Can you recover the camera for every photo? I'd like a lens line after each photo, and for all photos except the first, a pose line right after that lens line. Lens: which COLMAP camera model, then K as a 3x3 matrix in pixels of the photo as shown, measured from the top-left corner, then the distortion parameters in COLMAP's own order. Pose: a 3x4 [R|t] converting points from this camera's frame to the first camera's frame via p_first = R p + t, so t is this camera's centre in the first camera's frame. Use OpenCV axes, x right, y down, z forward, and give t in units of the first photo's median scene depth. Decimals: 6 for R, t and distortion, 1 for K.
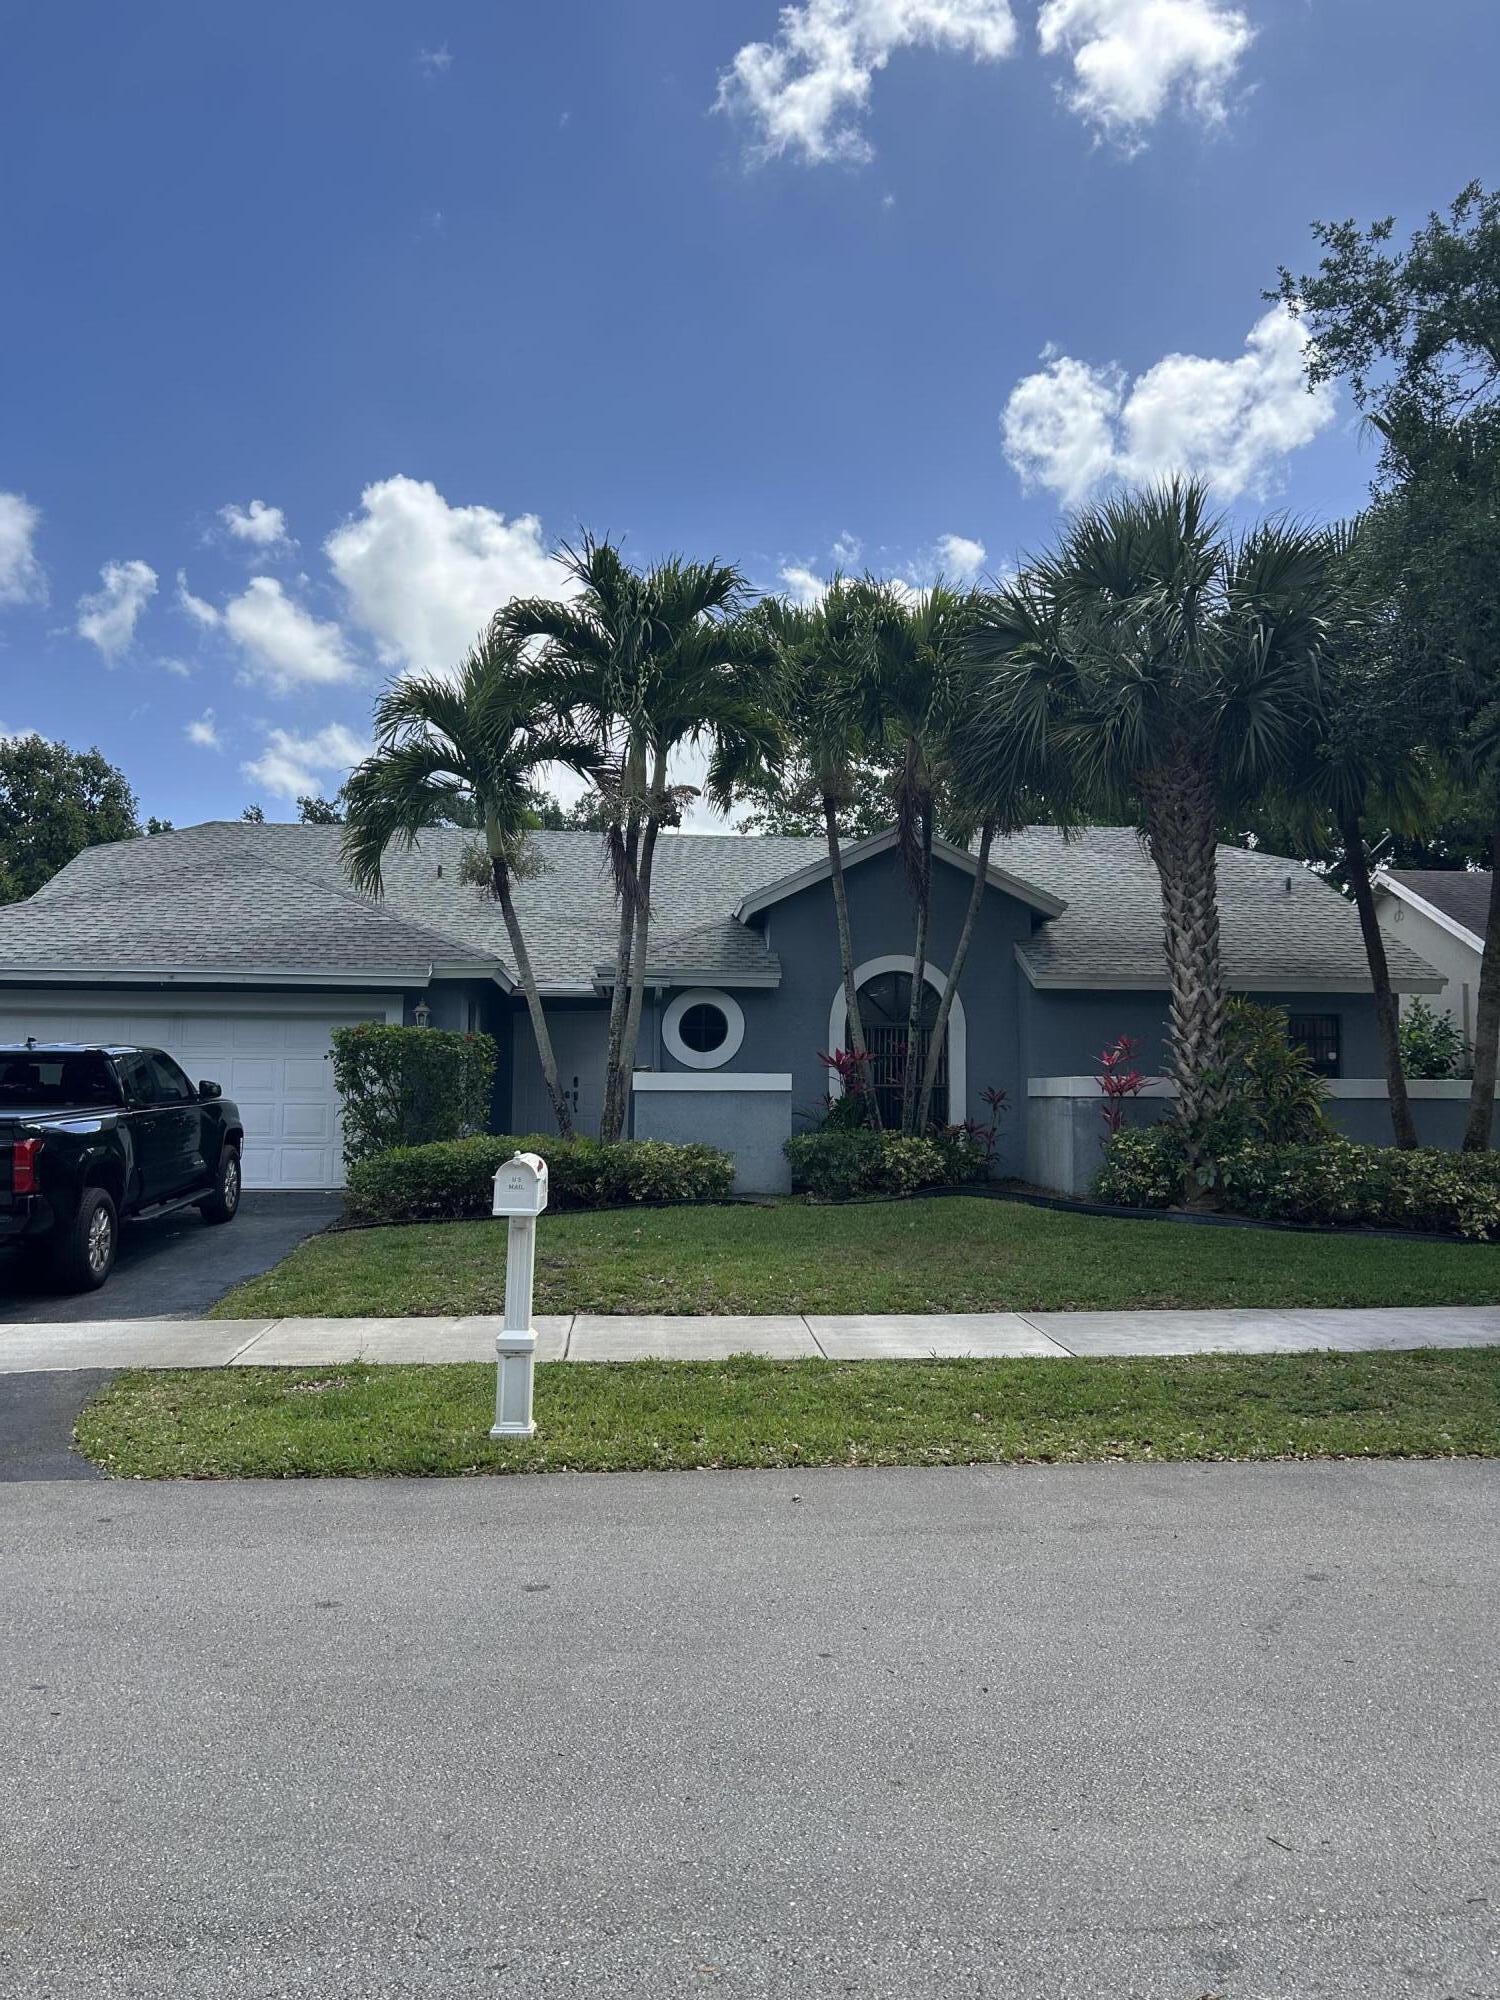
lens RADIAL K [[1509.4, 0, 742.8], [0, 1509.4, 1002.0], [0, 0, 1]] dist [0.048475, -0.054476]
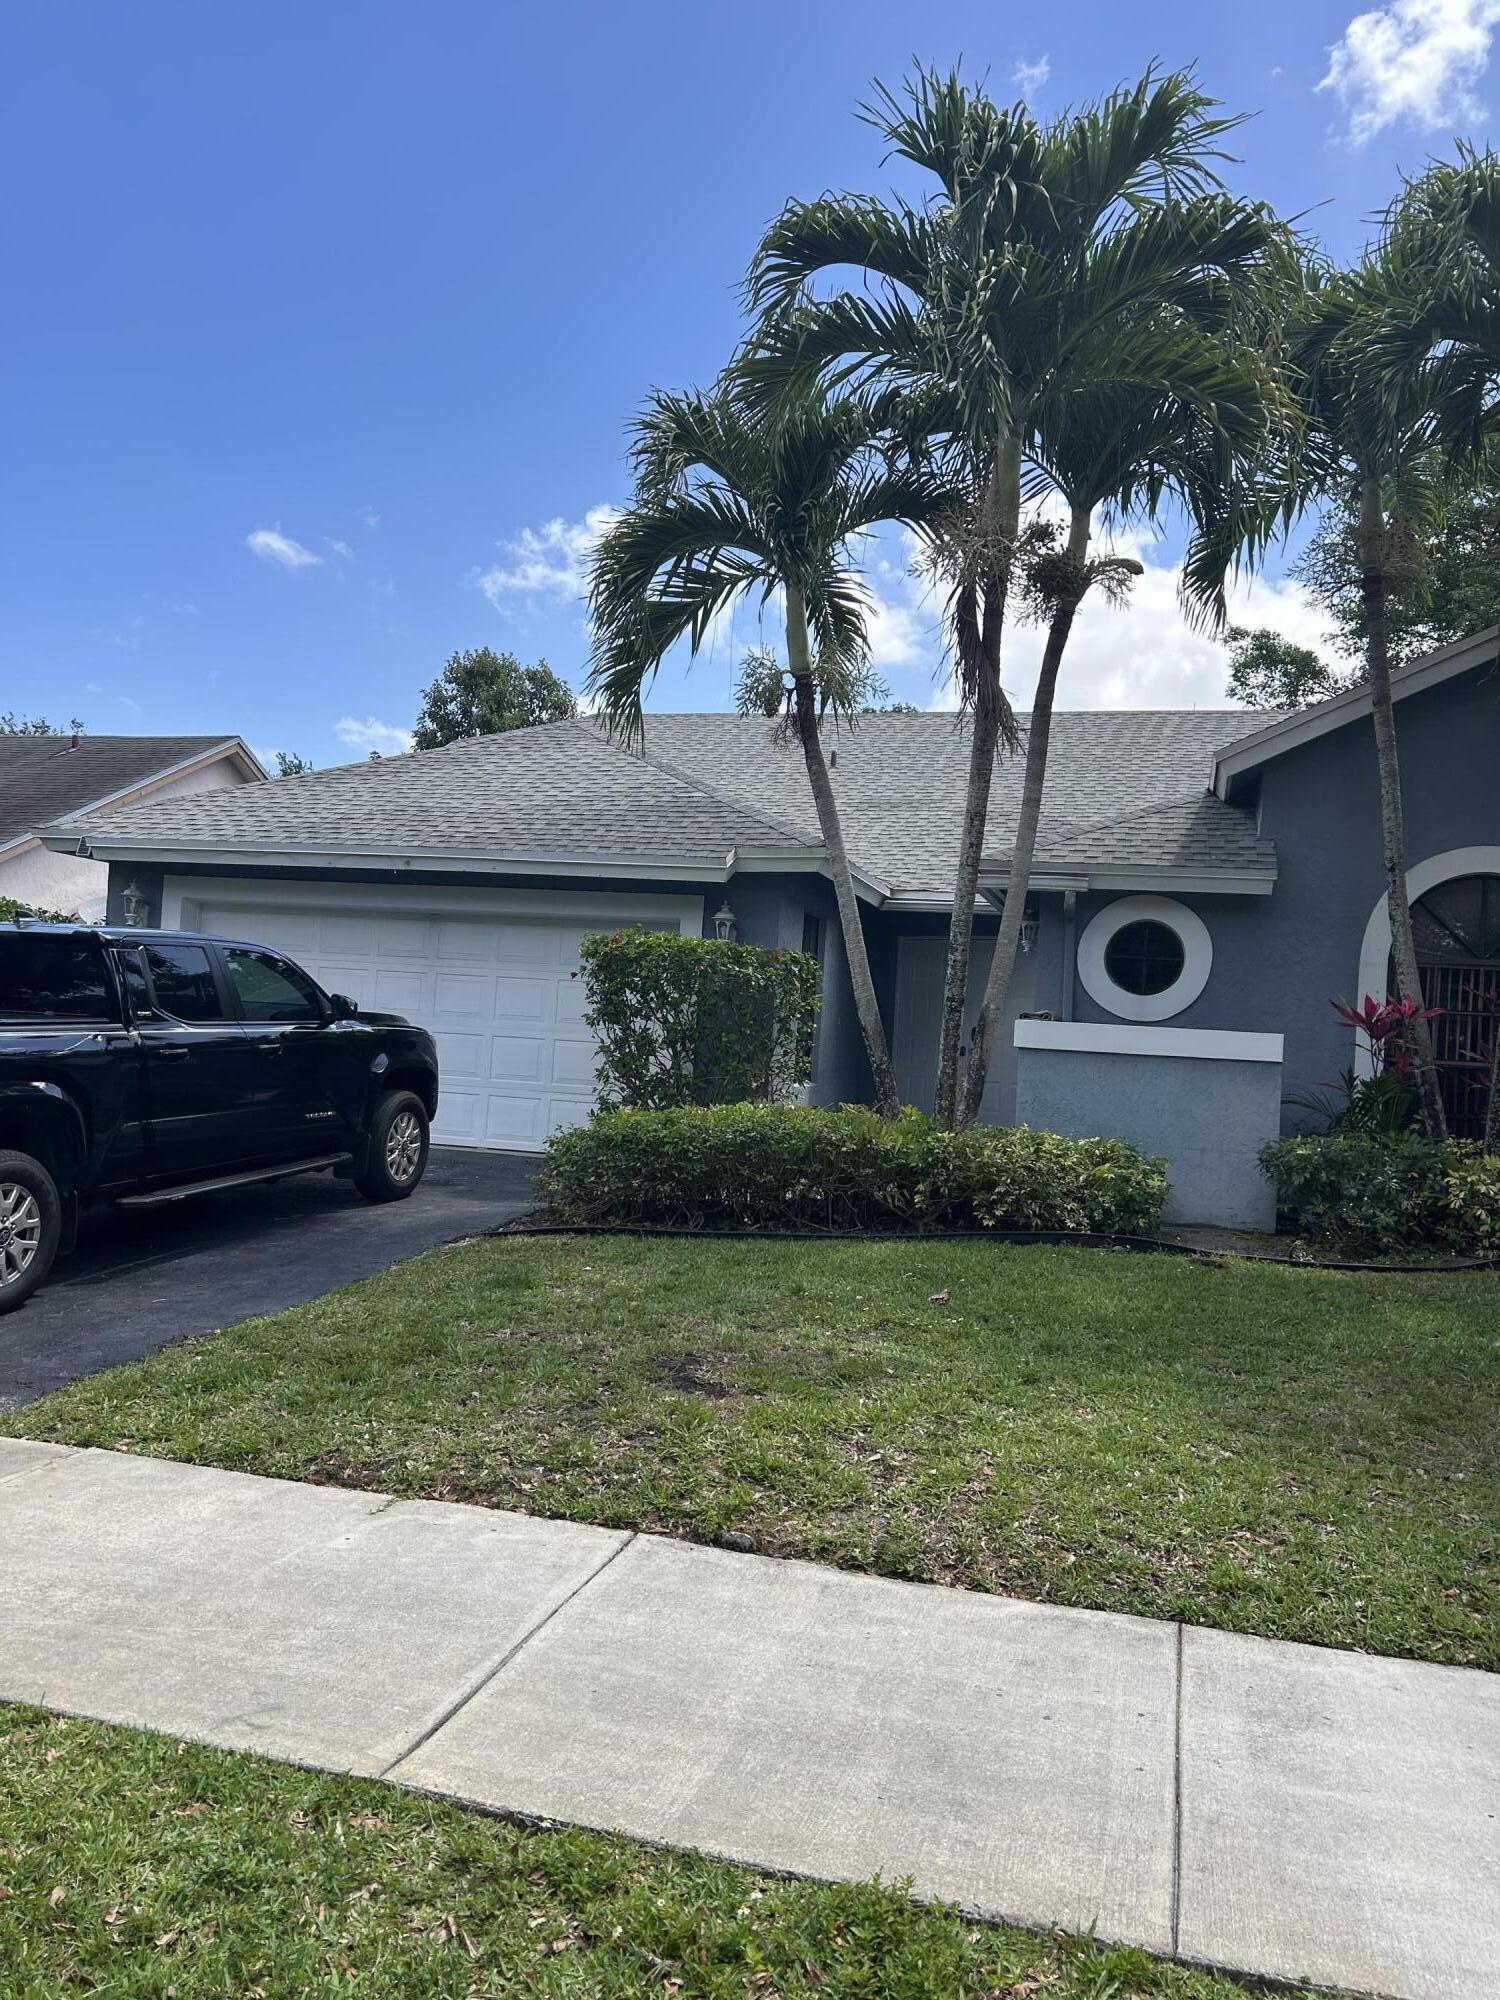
lens RADIAL K [[1509.4, 0, 706.6], [0, 1509.4, 985.2], [0, 0, 1]] dist [0.048475, -0.054476]
pose [[0.931670, 0.039816, -0.361118, 0.036779], [-0.033663, 0.999161, 0.023317, 0.021928], [0.361744, -0.009567, 0.932228, 0.357687]]
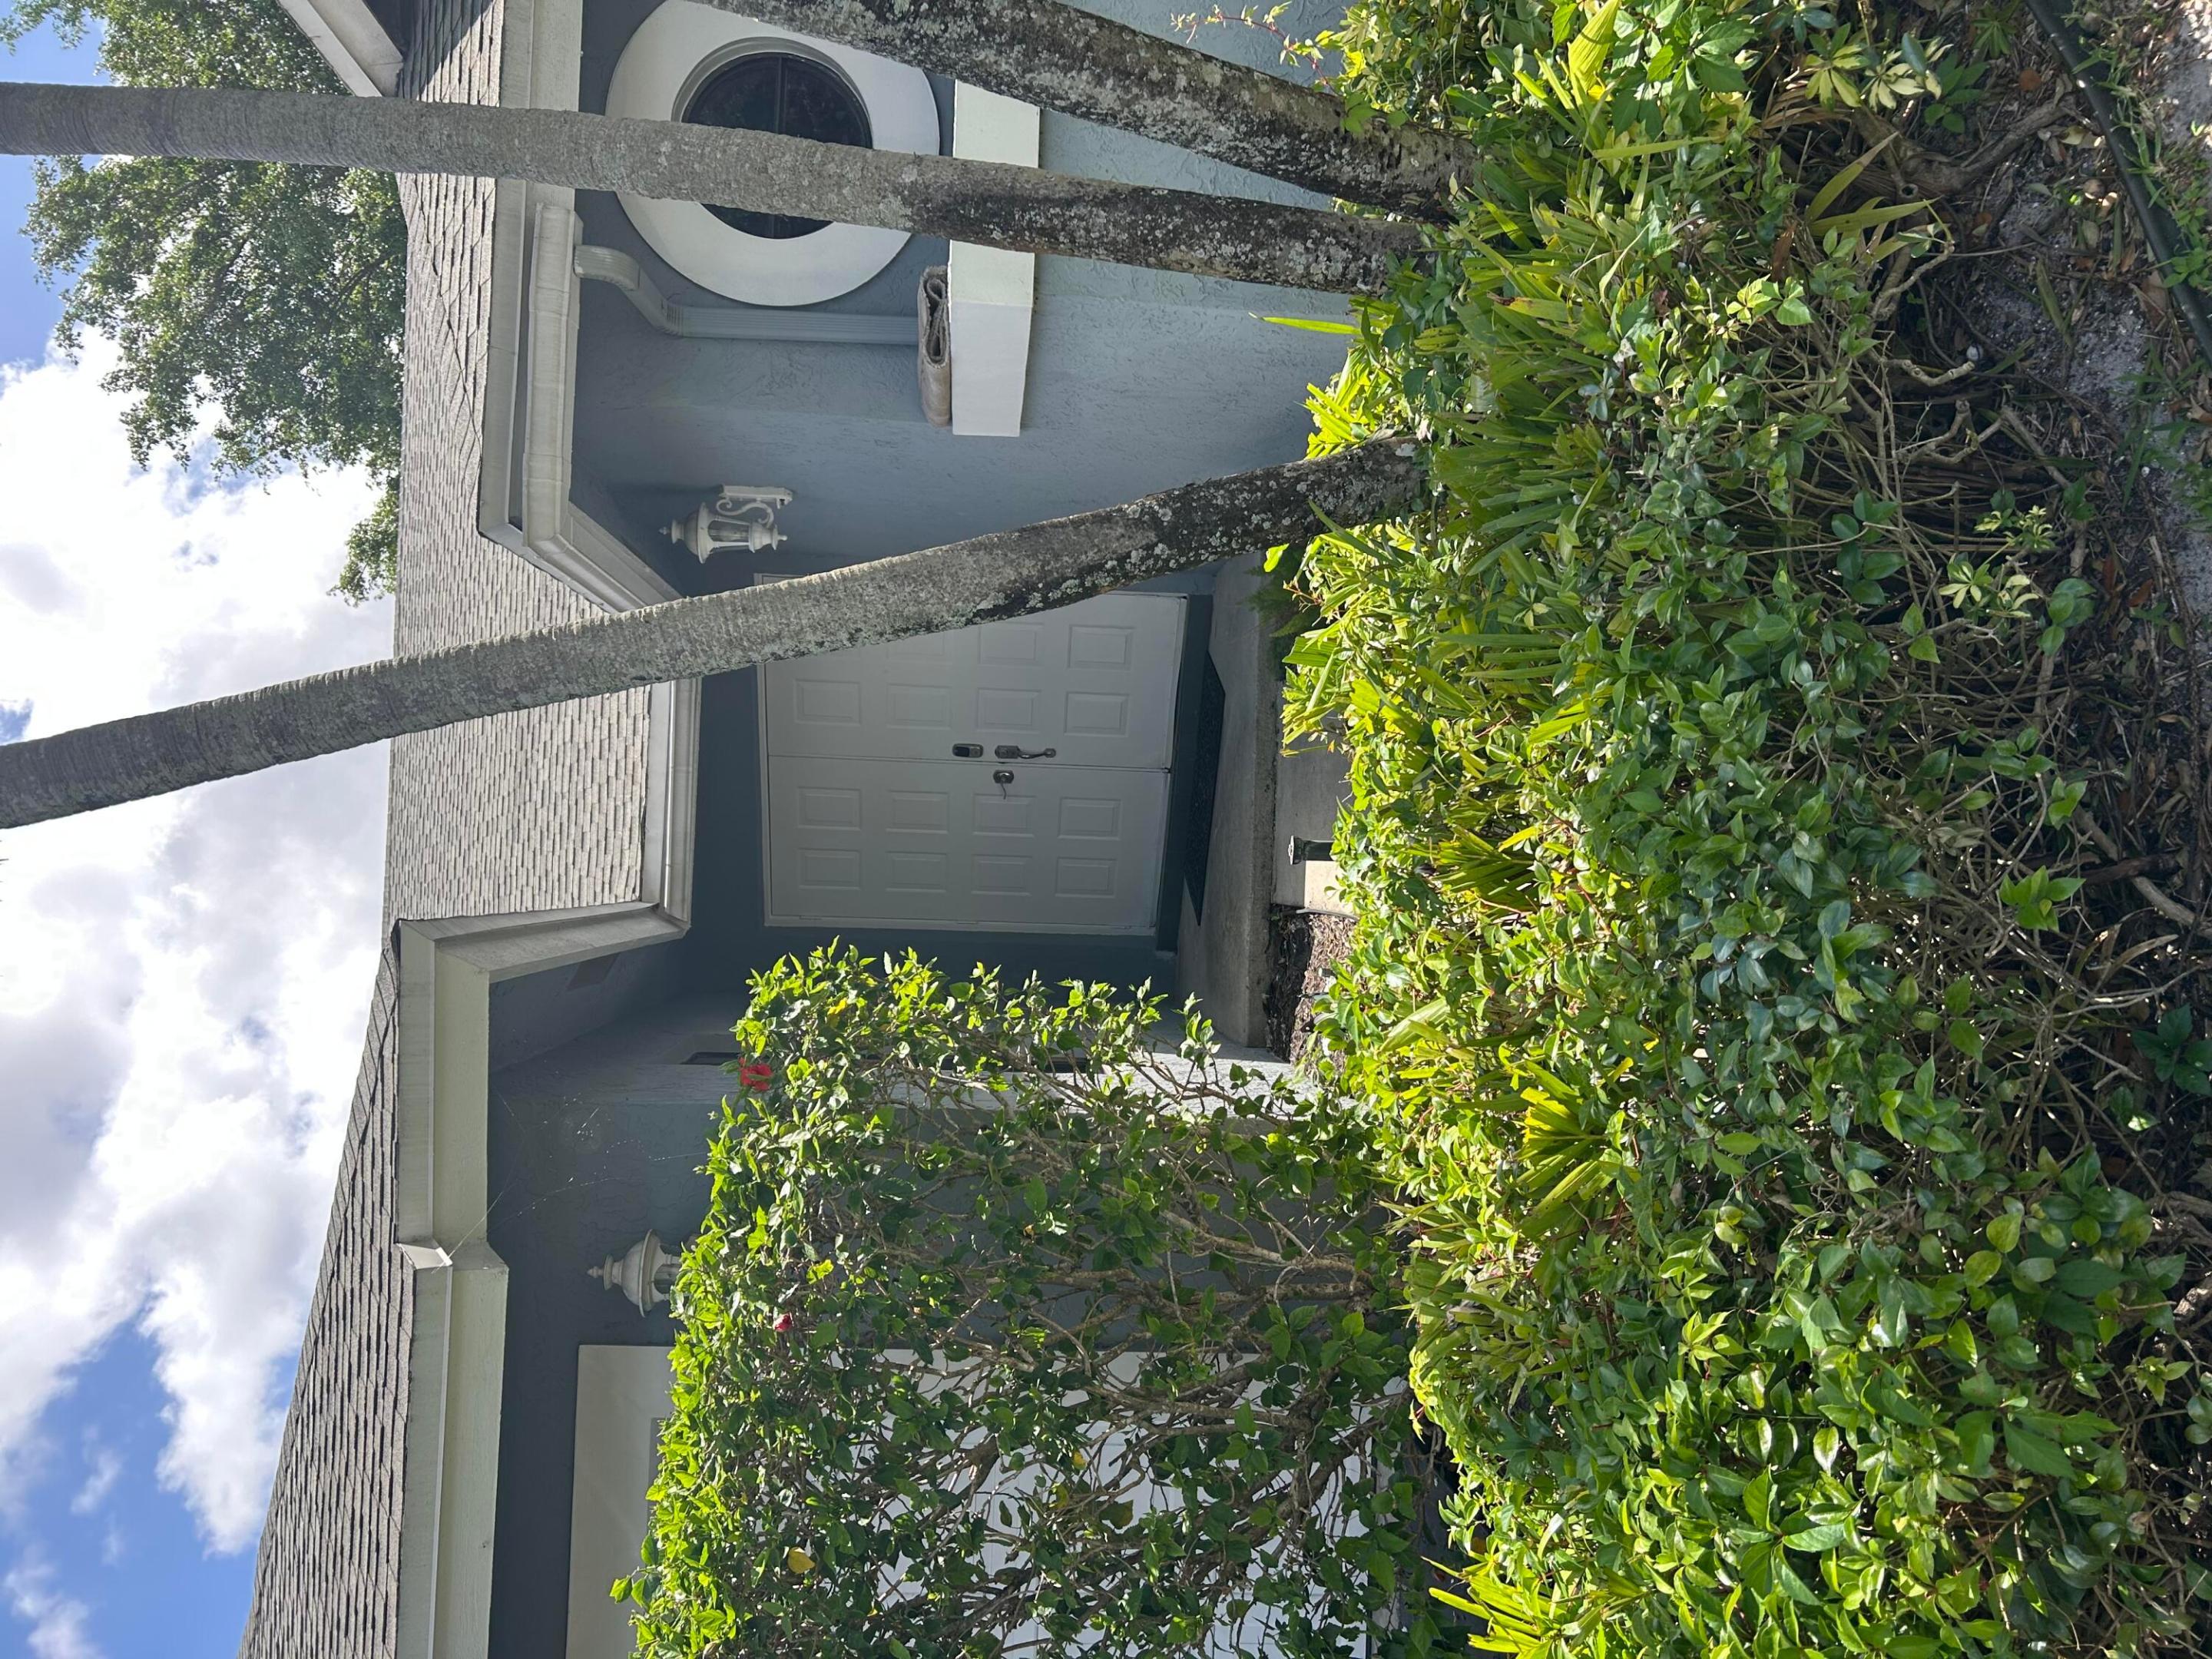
lens RADIAL K [[1669.4, 0, 1090.4], [0, 1669.4, 841.9], [0, 0, 1]] dist [0.048475, -0.054476]
pose [[0.033228, -0.997541, -0.061707, -0.135591], [0.990525, 0.024637, 0.135103, 0.037546], [-0.133250, -0.065612, 0.988908, 0.781211]]
